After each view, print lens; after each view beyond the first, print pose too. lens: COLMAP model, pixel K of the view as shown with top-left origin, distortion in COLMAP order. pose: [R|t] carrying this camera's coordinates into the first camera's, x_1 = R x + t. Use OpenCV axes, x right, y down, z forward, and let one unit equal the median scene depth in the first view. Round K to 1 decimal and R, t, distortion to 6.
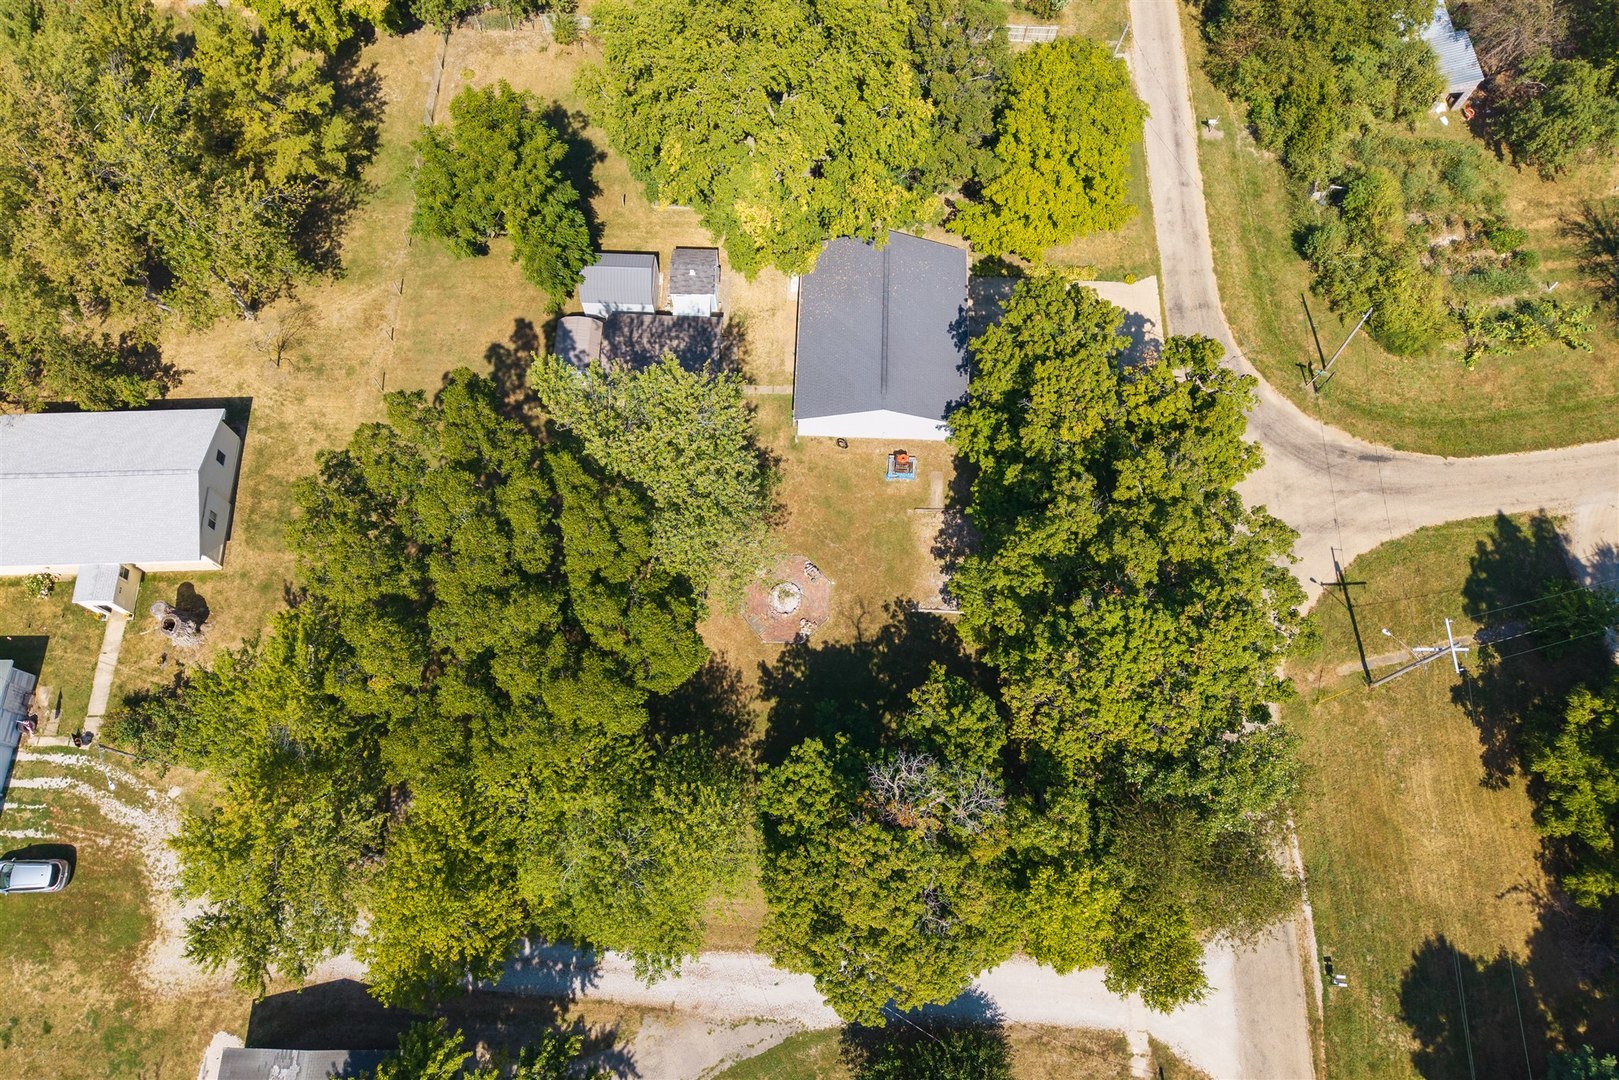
lens RADIAL K [[1084.2, 0, 813.5], [0, 1084.2, 551.1], [0, 0, 1]] dist [0.020314, -0.023581]
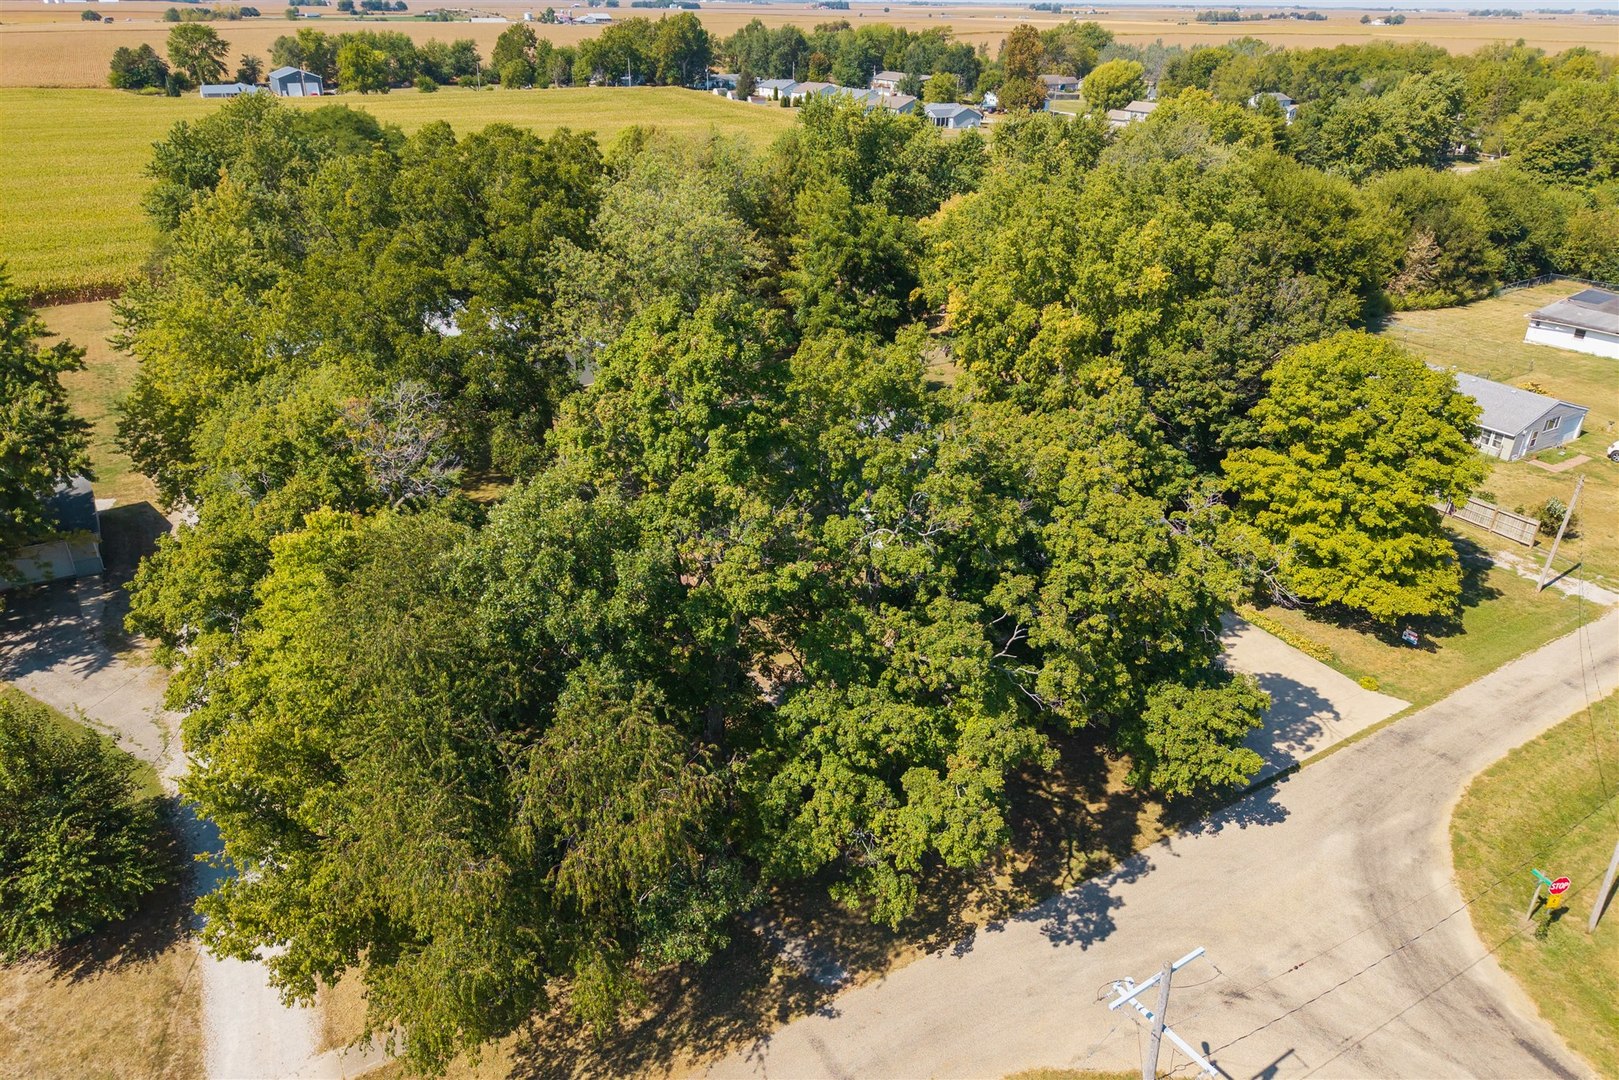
lens RADIAL K [[1084.2, 0, 808.6], [0, 1084.2, 532.6], [0, 0, 1]] dist [0.020314, -0.023581]
pose [[0.528643, 0.366823, -0.765491, 0.652536], [-0.798314, 0.521349, -0.301480, 0.192522], [0.288499, 0.770477, 0.568448, 0.512295]]
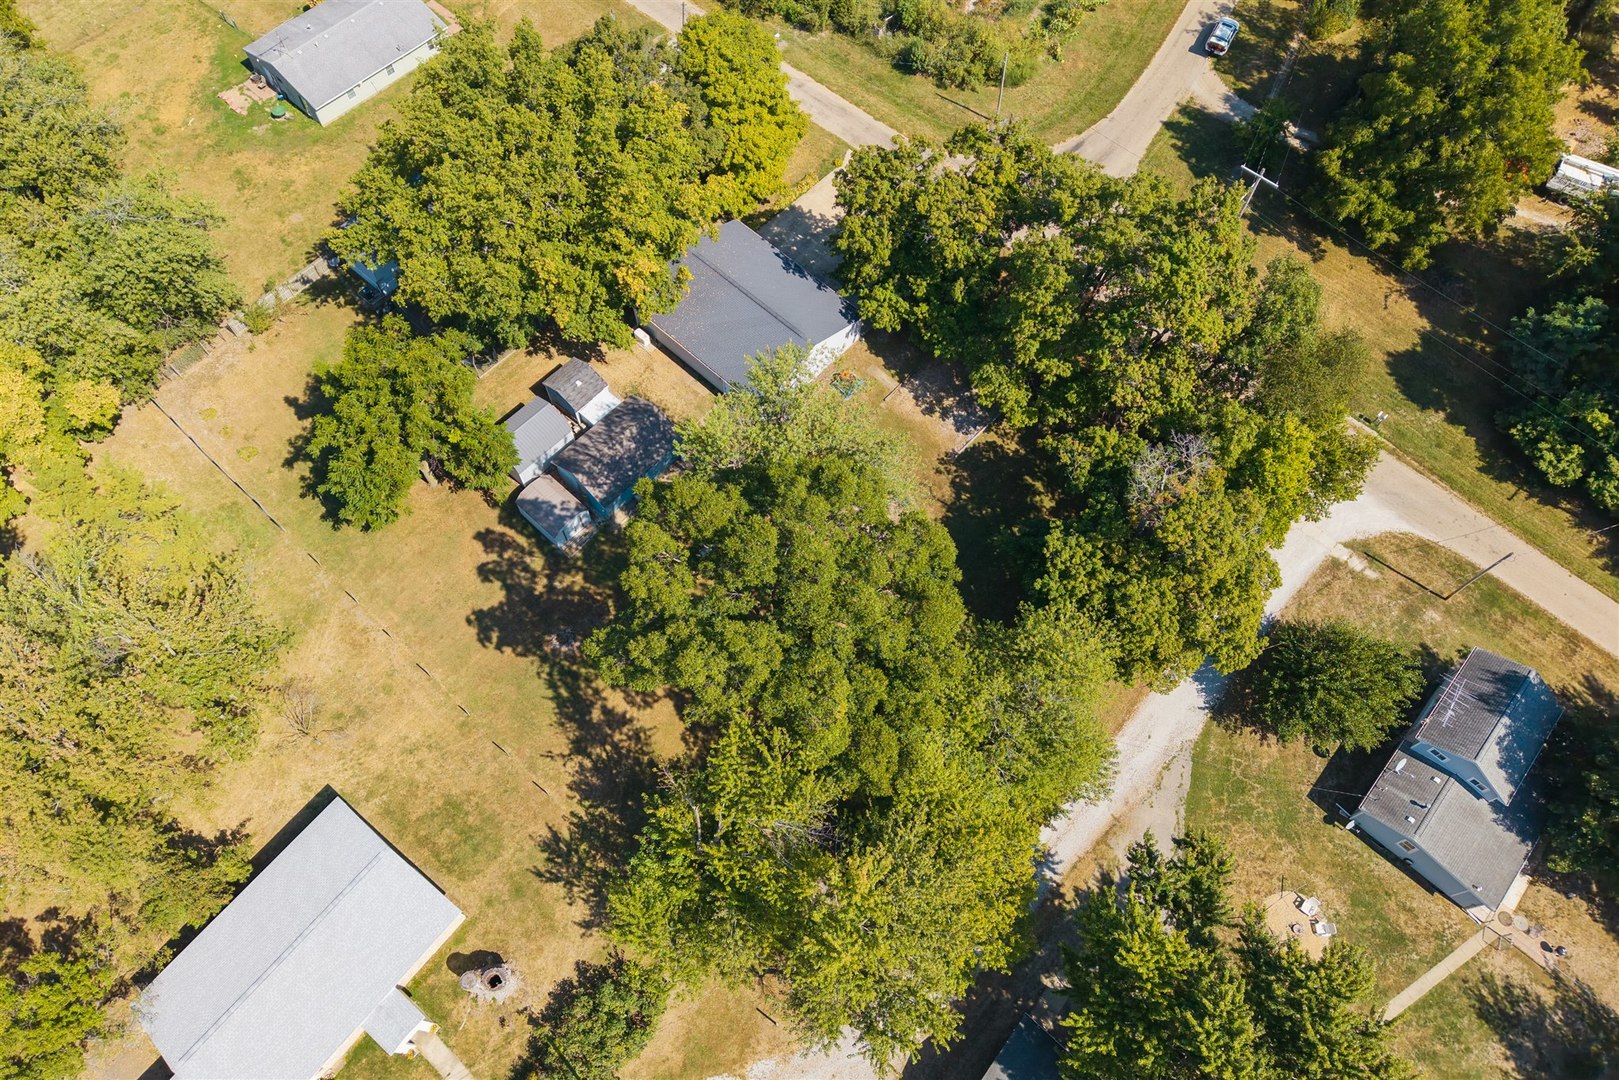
lens RADIAL K [[1084.2, 0, 822.4], [0, 1084.2, 538.0], [0, 0, 1]] dist [0.020314, -0.023581]
pose [[0.648380, -0.678811, 0.344702, -0.447560], [0.708113, 0.703999, 0.054412, -0.046015], [-0.279605, 0.208809, 0.937134, -0.011042]]
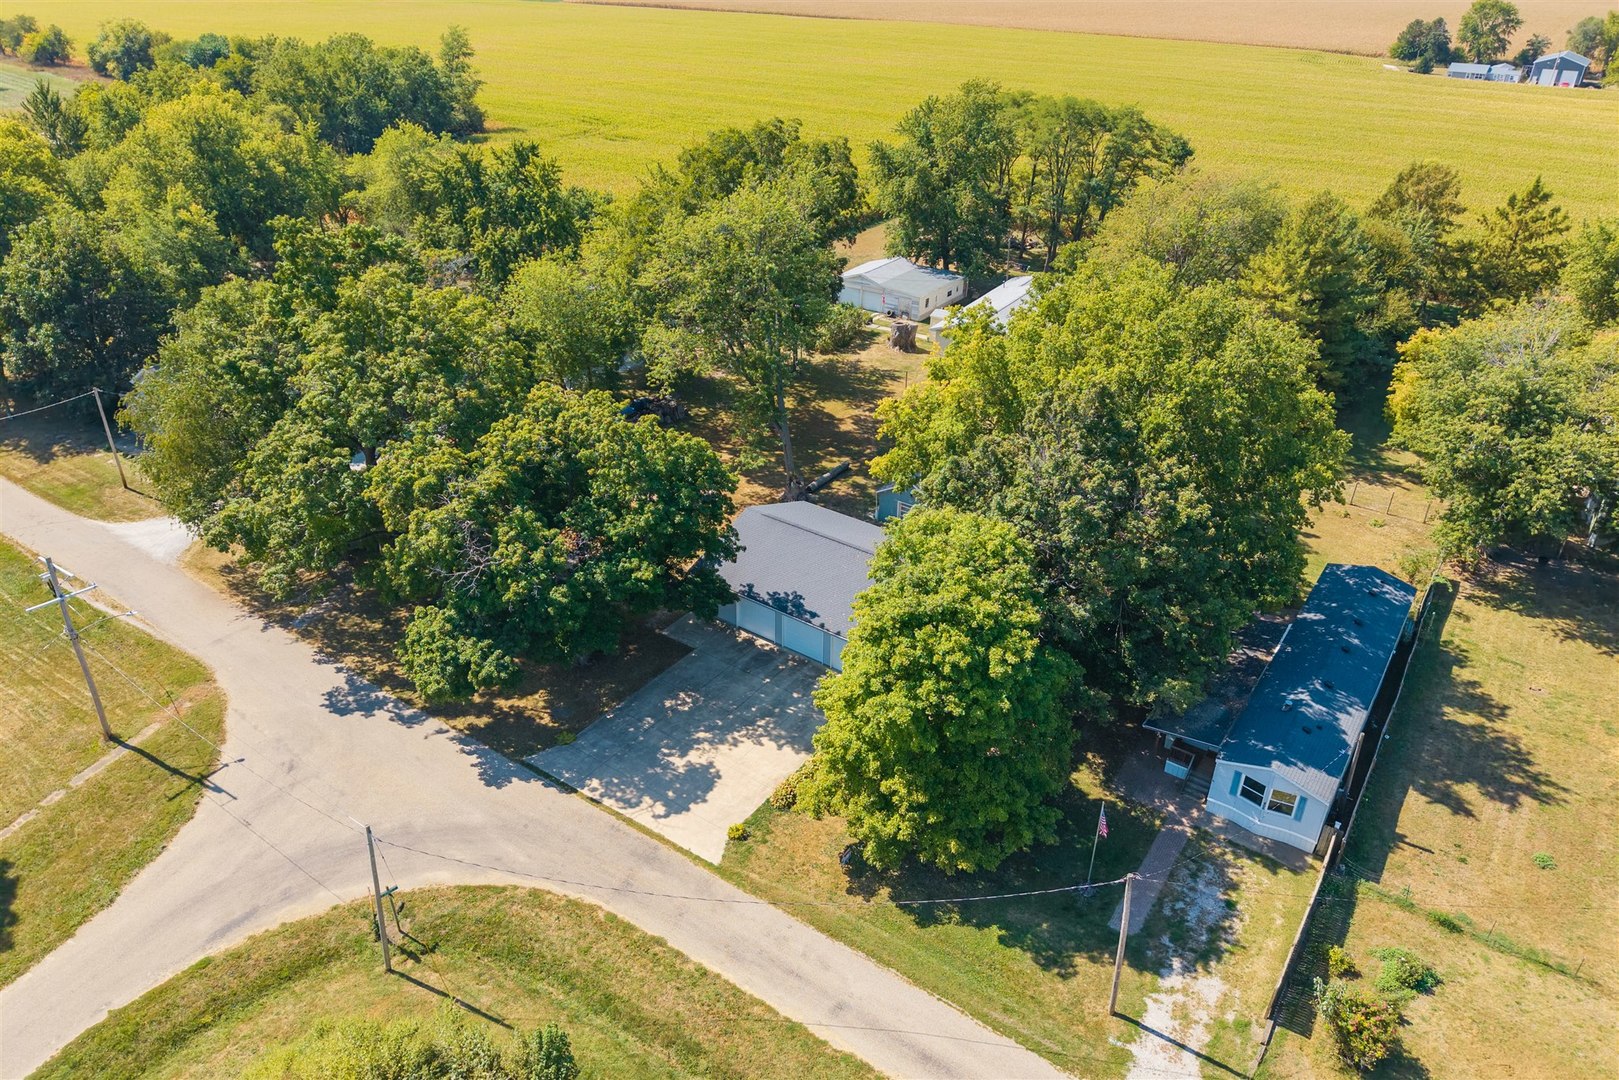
lens RADIAL K [[1084.2, 0, 802.8], [0, 1084.2, 534.0], [0, 0, 1]] dist [0.020314, -0.023581]
pose [[-0.560640, 0.382545, -0.734399, 0.739083], [-0.784587, 0.038180, 0.618841, -0.749485], [0.264774, 0.923148, 0.278735, 0.762352]]
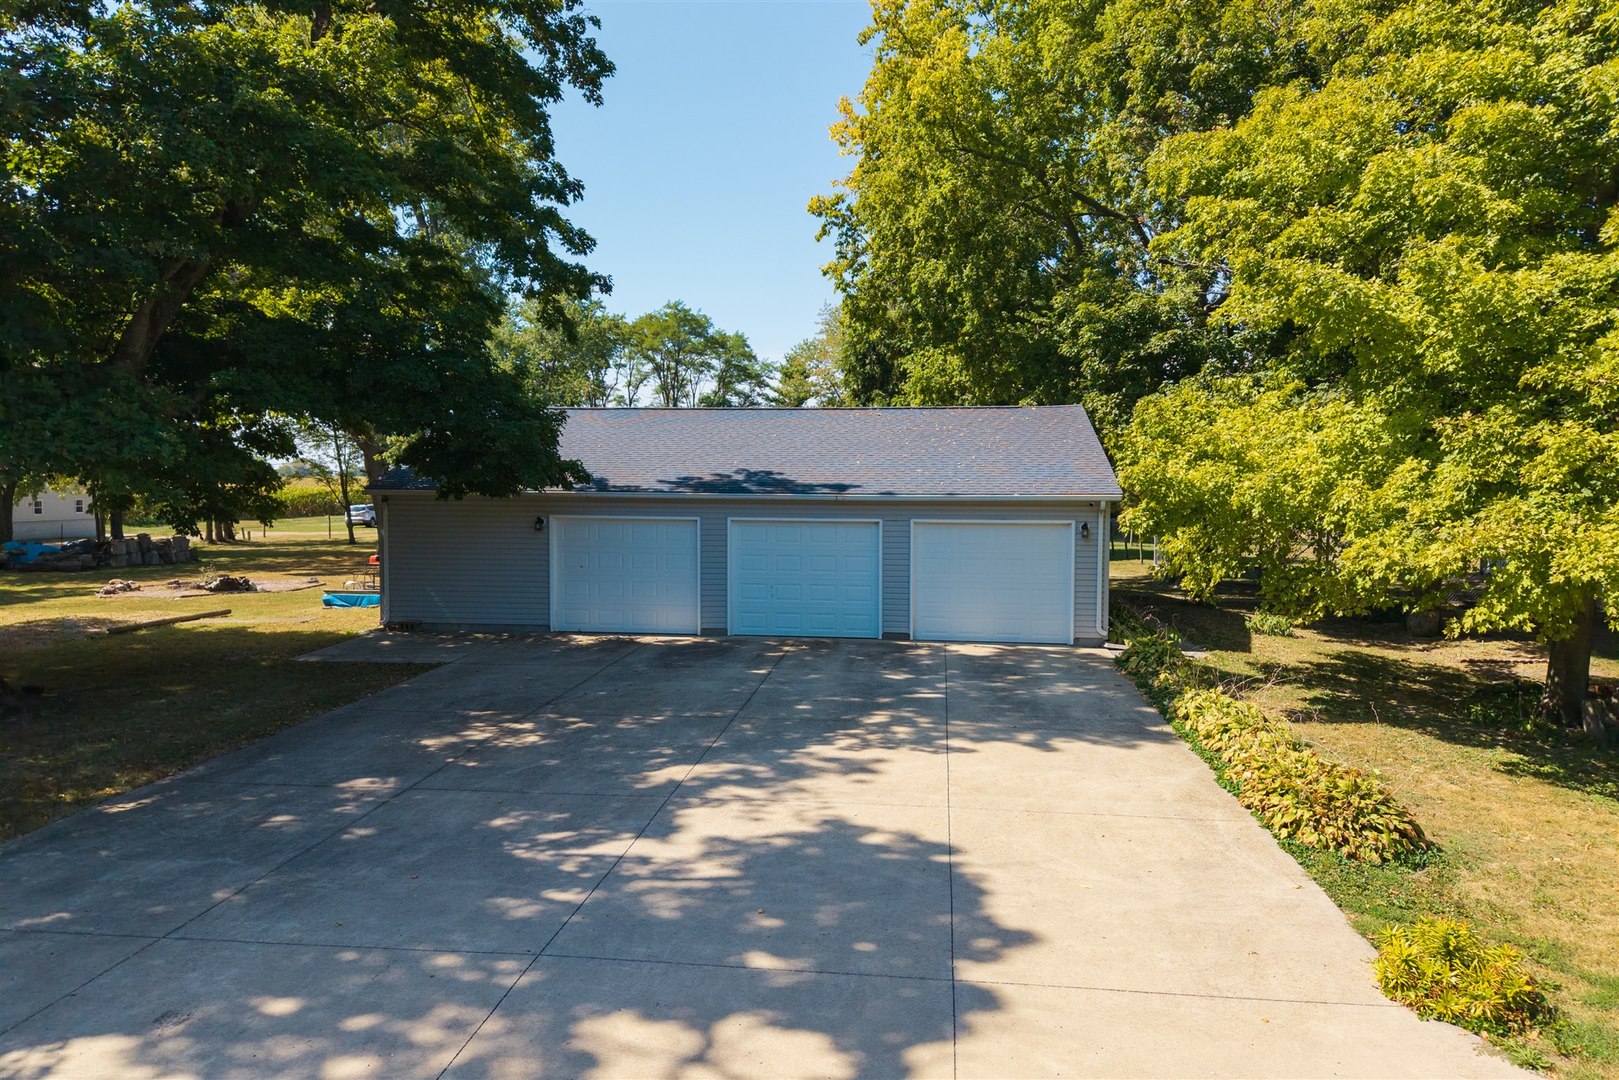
lens RADIAL K [[1084.2, 0, 812.1], [0, 1084.2, 548.8], [0, 0, 1]] dist [0.020314, -0.023581]
pose [[-0.100468, 0.046527, -0.993852, 0.417614], [-0.933137, 0.342167, 0.110349, -0.252302], [0.345198, 0.938486, 0.009039, 1.067327]]
